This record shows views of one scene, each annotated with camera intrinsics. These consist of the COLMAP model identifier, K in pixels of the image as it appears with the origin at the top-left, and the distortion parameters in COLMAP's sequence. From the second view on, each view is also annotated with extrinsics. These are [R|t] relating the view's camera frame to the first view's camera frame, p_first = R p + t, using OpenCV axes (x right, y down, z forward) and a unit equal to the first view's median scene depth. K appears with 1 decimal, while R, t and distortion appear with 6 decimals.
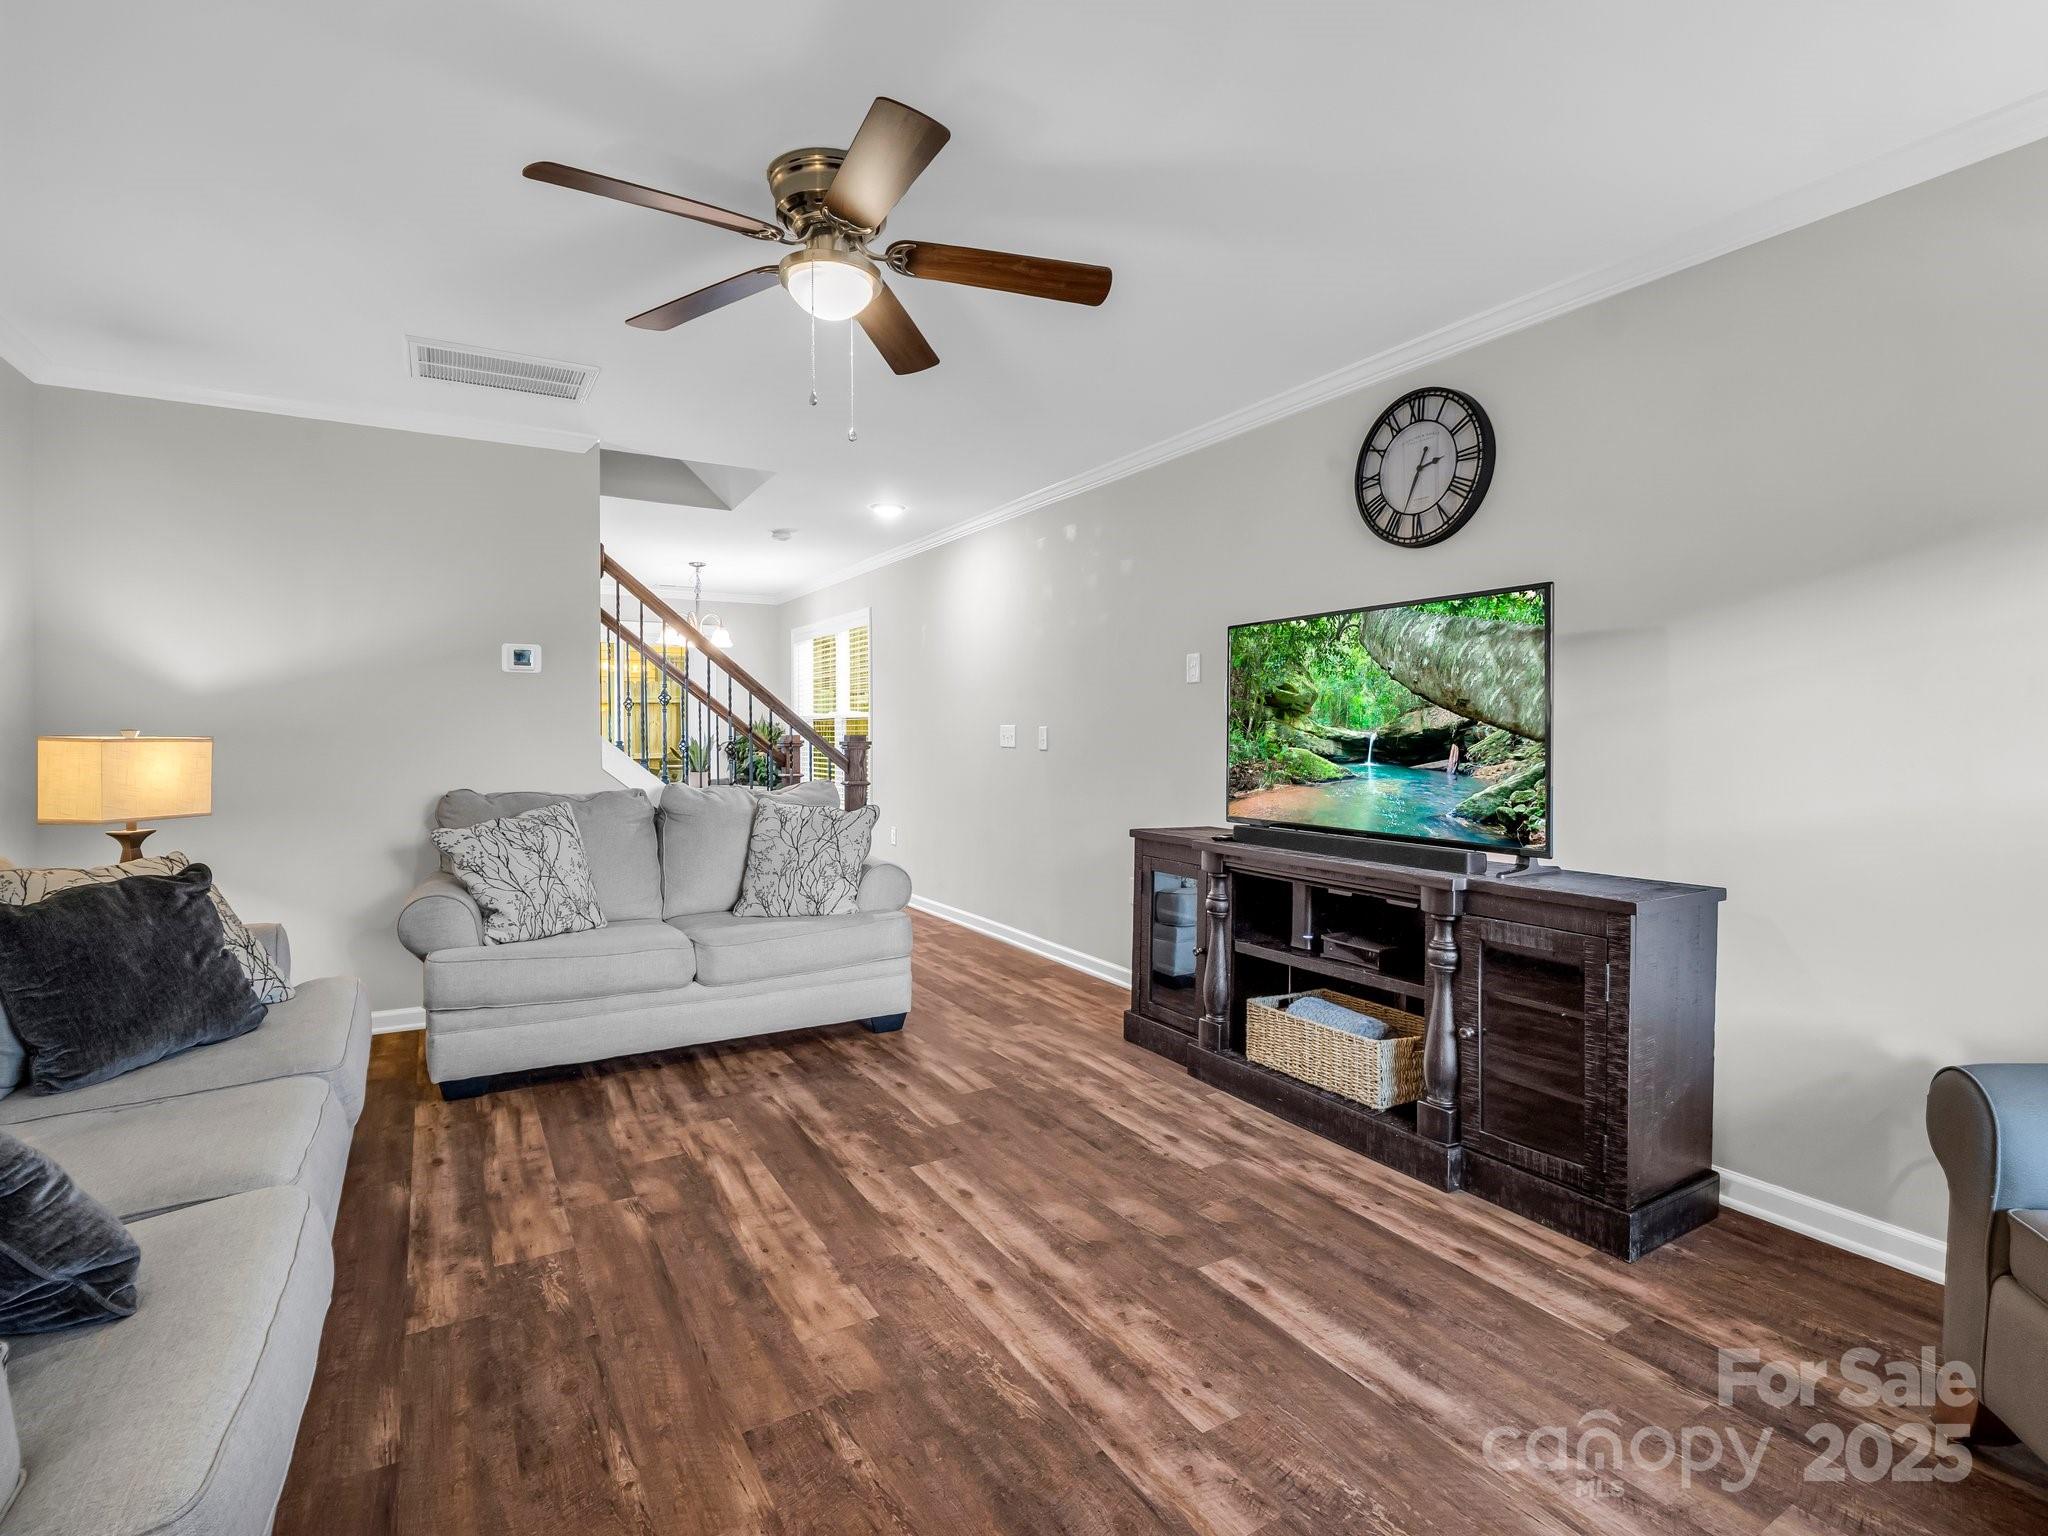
lens RADIAL K [[992.7, 0, 1022.0], [0, 992.7, 756.3], [0, 0, 1]] dist [-0.010650, -0.002322]
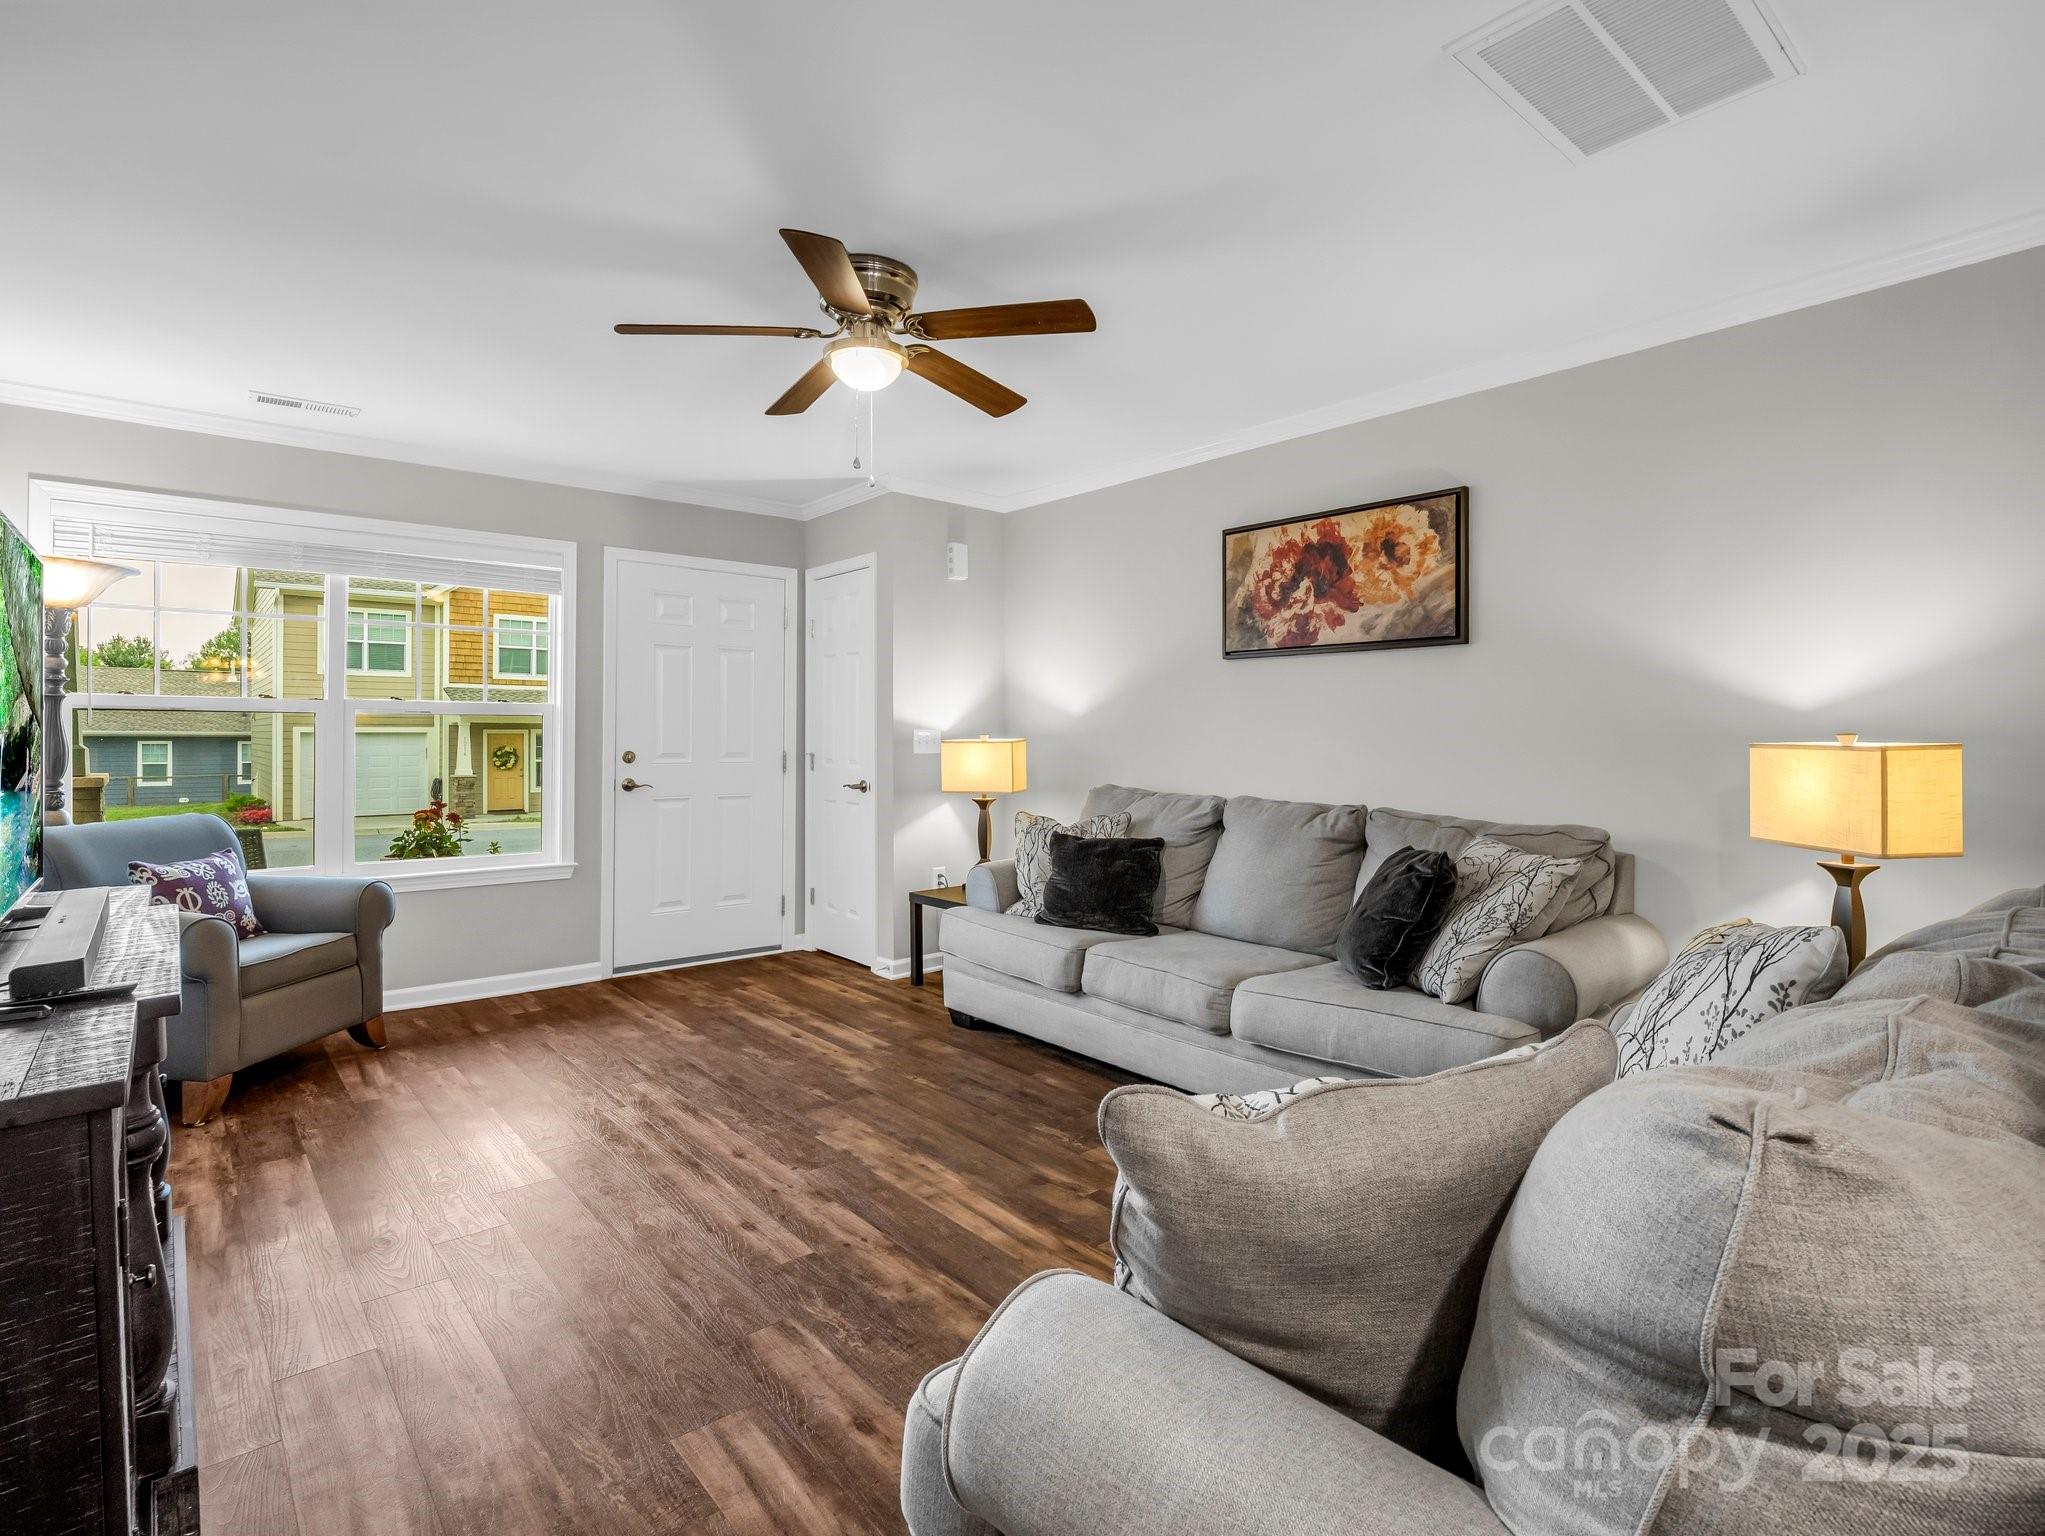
lens RADIAL K [[991.2, 0, 1017.4], [0, 991.2, 724.4], [0, 0, 1]] dist [-0.010650, -0.002322]
pose [[-0.984430, -0.003190, -0.175747, -0.155920], [-0.005801, 0.999880, 0.014349, -0.057808], [0.175680, 0.015145, -0.984331, 2.157233]]
